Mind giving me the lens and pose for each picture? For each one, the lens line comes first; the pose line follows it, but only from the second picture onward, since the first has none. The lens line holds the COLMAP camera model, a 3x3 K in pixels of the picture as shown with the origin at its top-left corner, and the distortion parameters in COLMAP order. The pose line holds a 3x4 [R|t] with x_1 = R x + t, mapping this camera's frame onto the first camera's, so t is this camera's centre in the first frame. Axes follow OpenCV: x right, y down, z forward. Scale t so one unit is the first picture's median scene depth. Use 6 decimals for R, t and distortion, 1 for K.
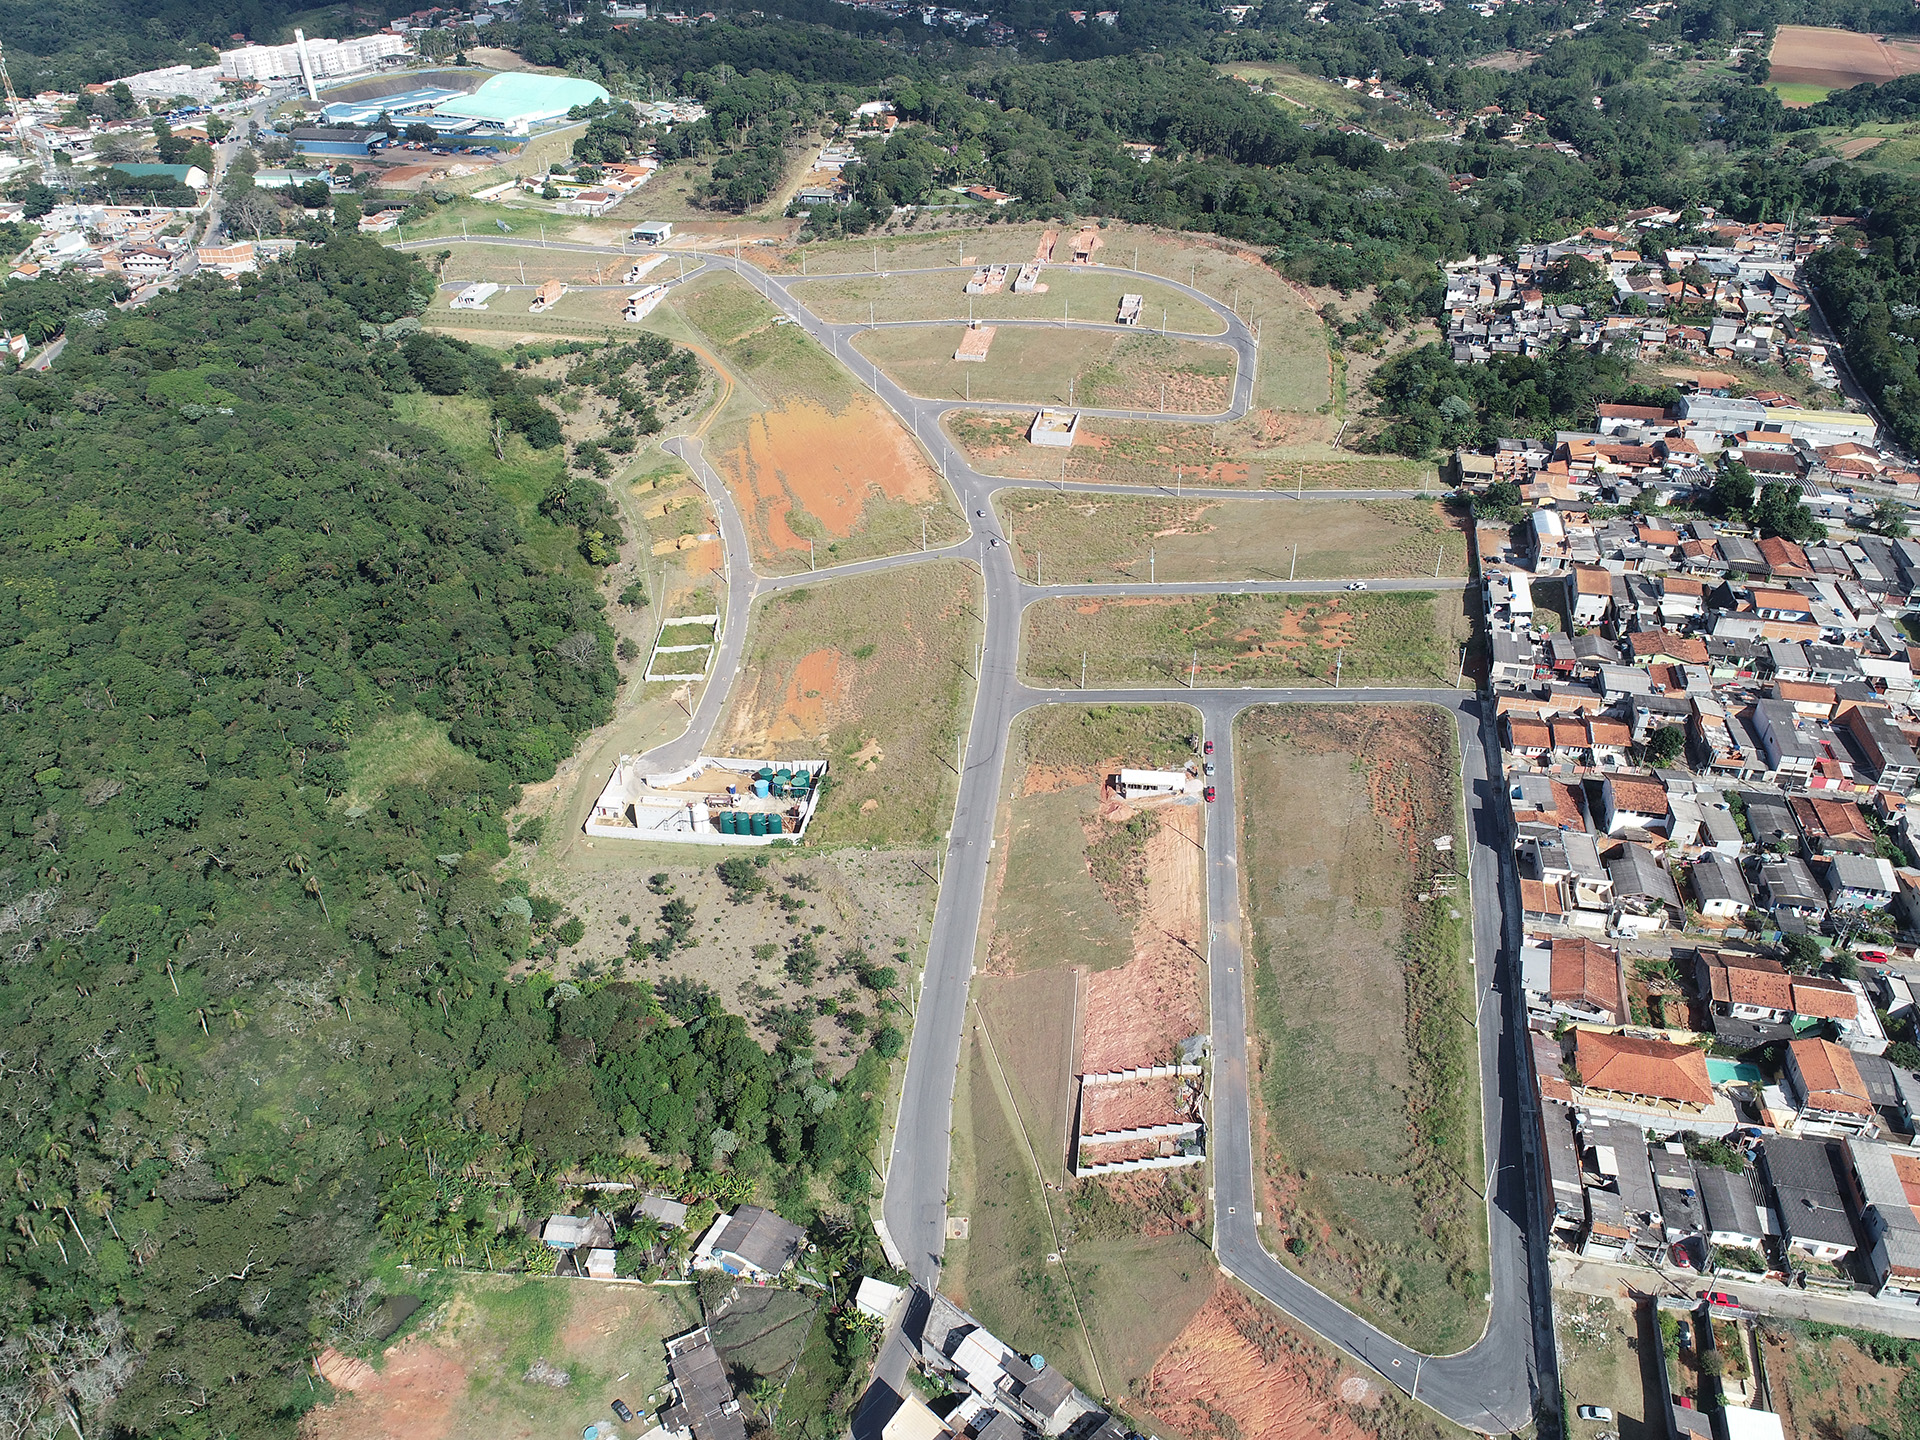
lens RADIAL K [[1450.8, 0, 960.5], [0, 1450.8, 723.8], [0, 0, 1]] dist [0.001374, -0.000787]
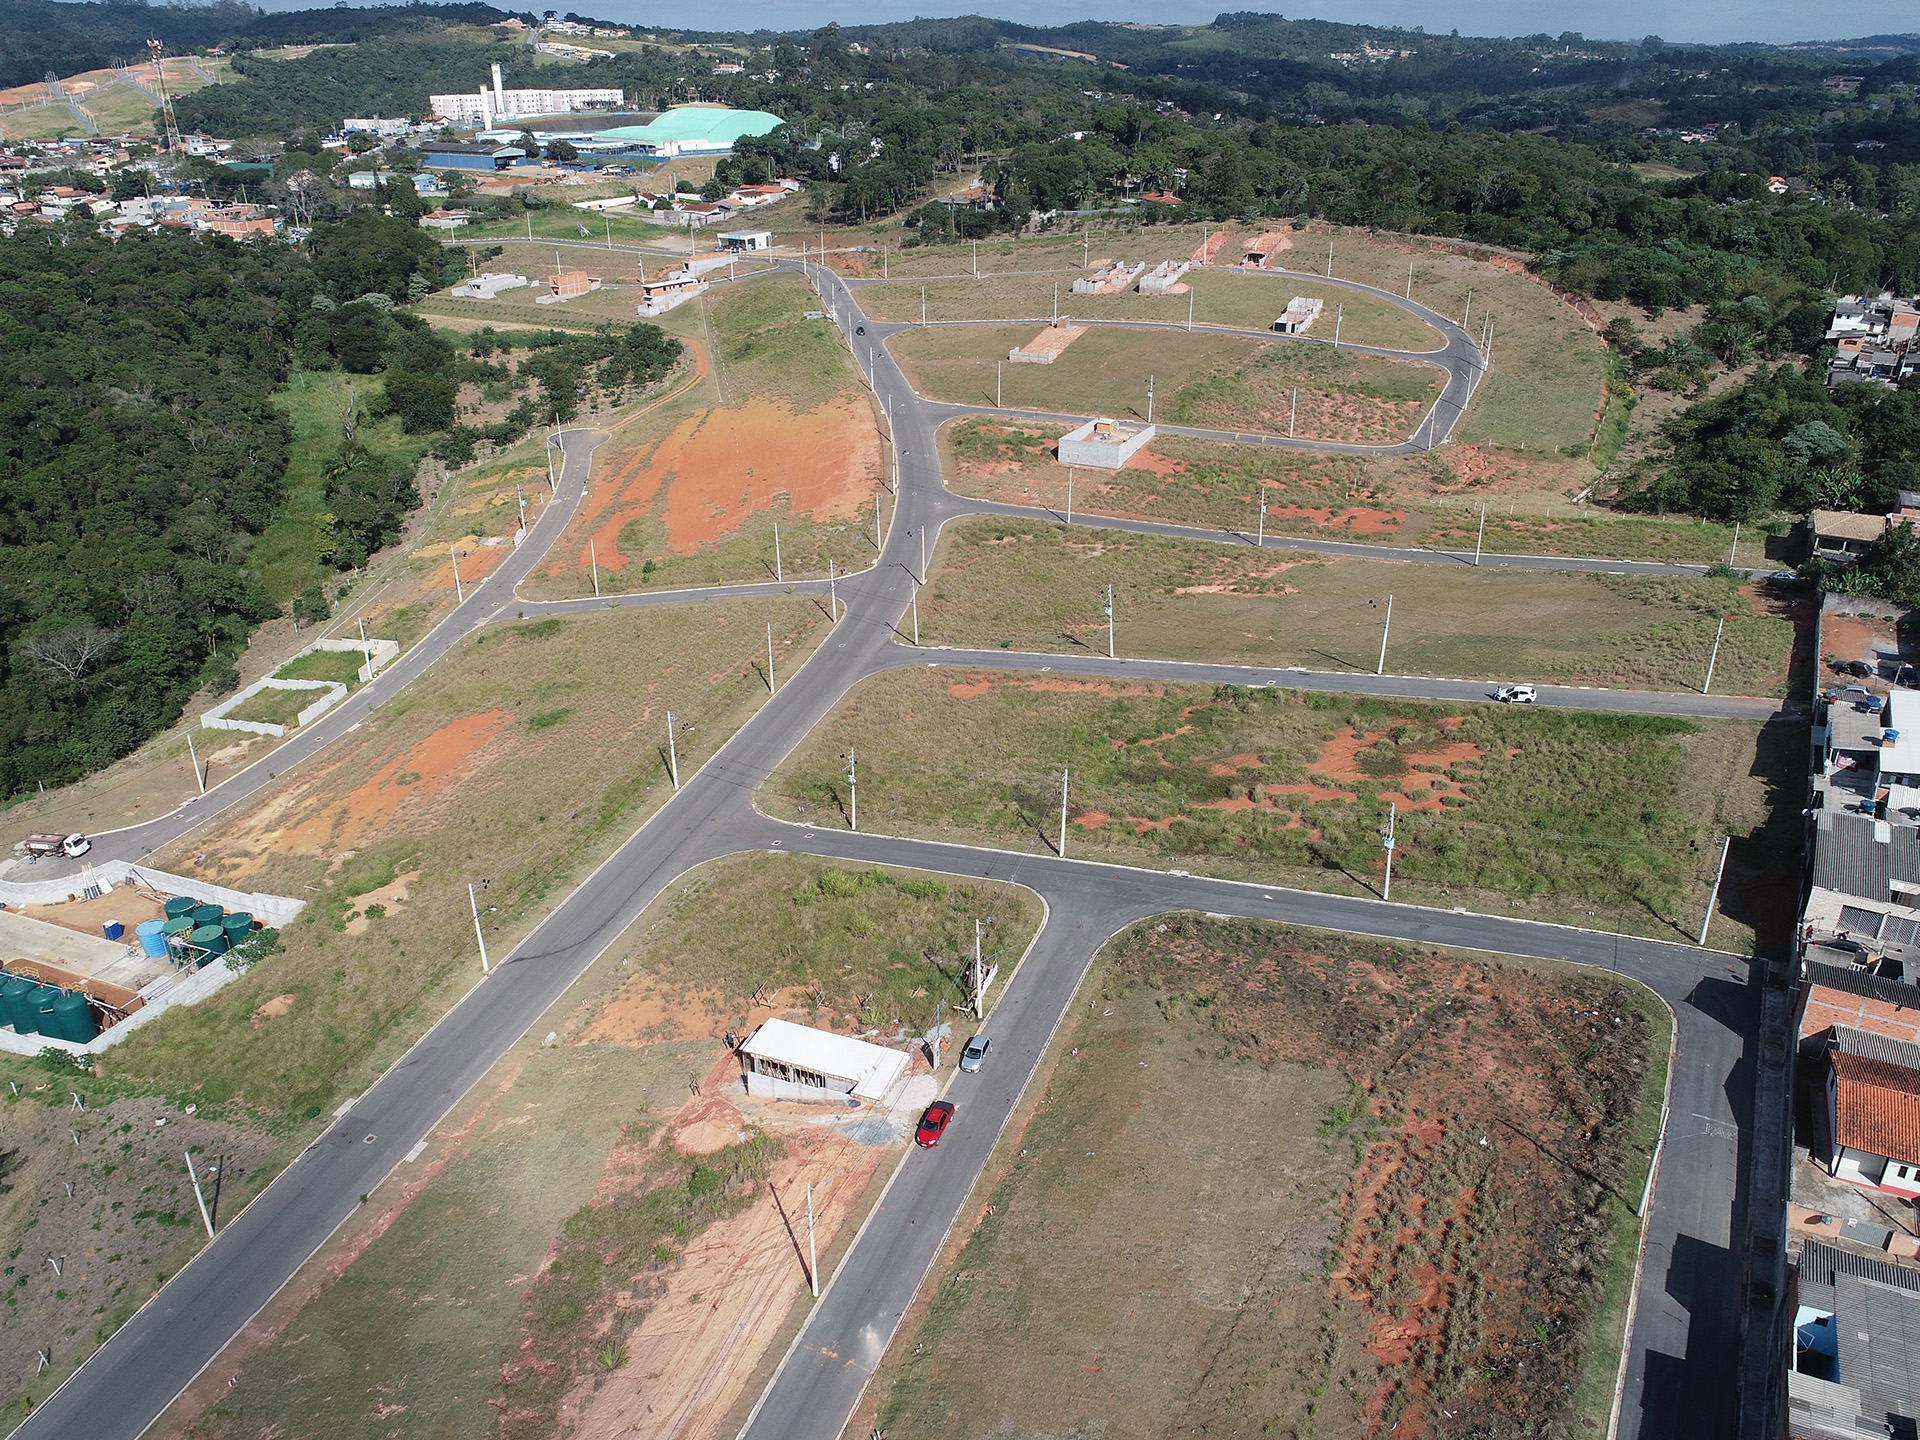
lens RADIAL K [[1450.8, 0, 960.5], [0, 1450.8, 723.8], [0, 0, 1]] dist [0.001374, -0.000787]
pose [[0.965314, 0.115285, -0.234262, 0.167311], [-0.144770, 0.983016, -0.112785, -0.007559], [0.217281, 0.142787, 0.965609, 0.412185]]
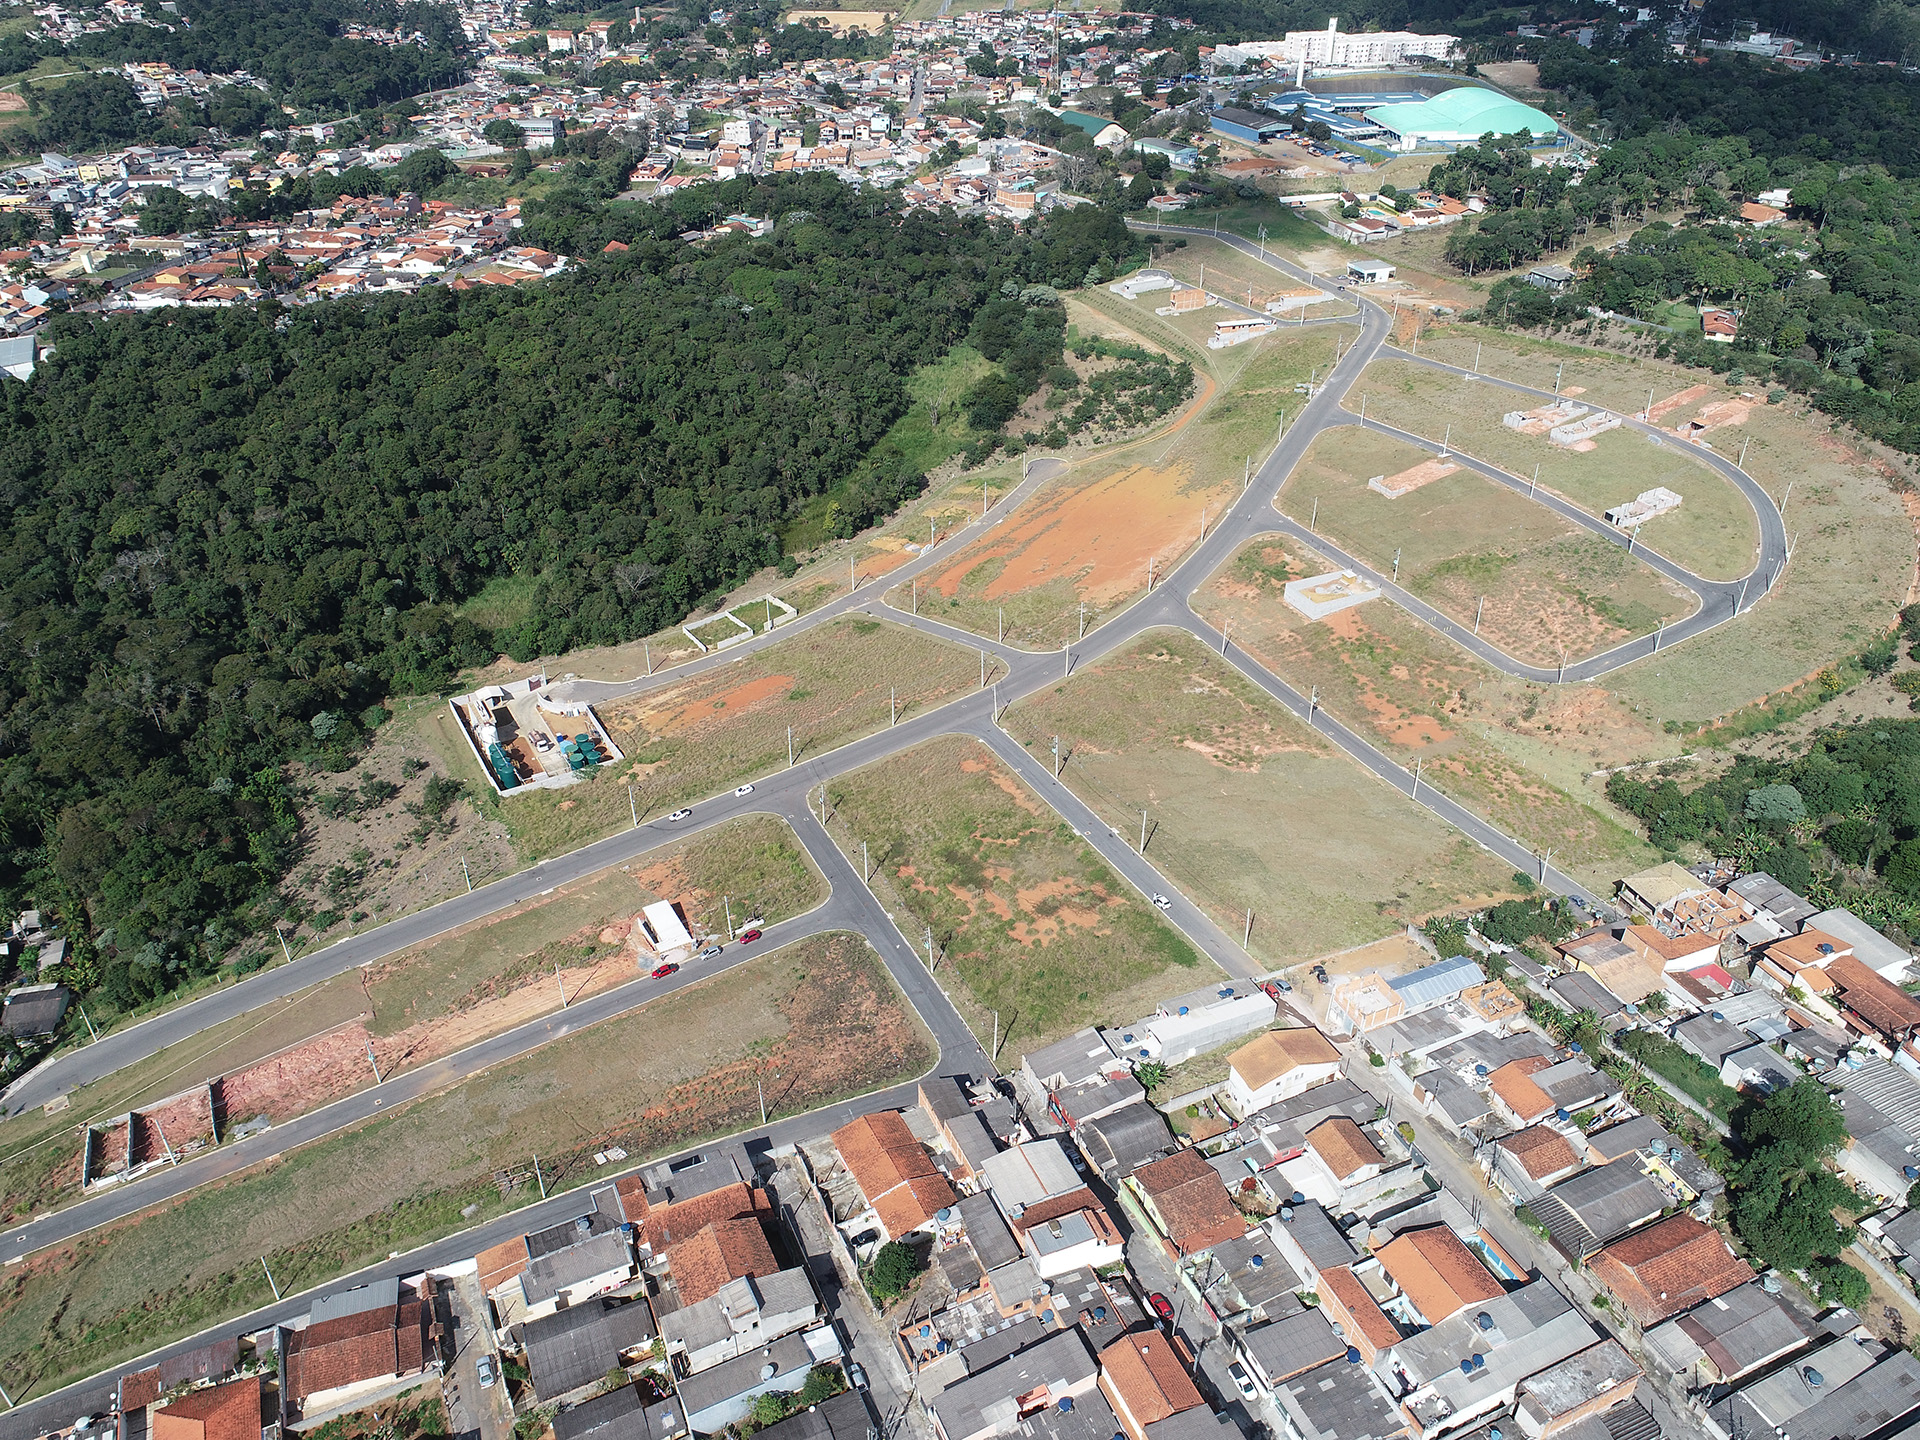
lens RADIAL K [[1450.8, 0, 960.5], [0, 1450.8, 723.8], [0, 0, 1]] dist [0.001374, -0.000787]
pose [[0.599678, 0.438224, -0.669587, 0.512679], [-0.436845, 0.880326, 0.184911, -0.204075], [0.670487, 0.181619, 0.719348, 0.316882]]
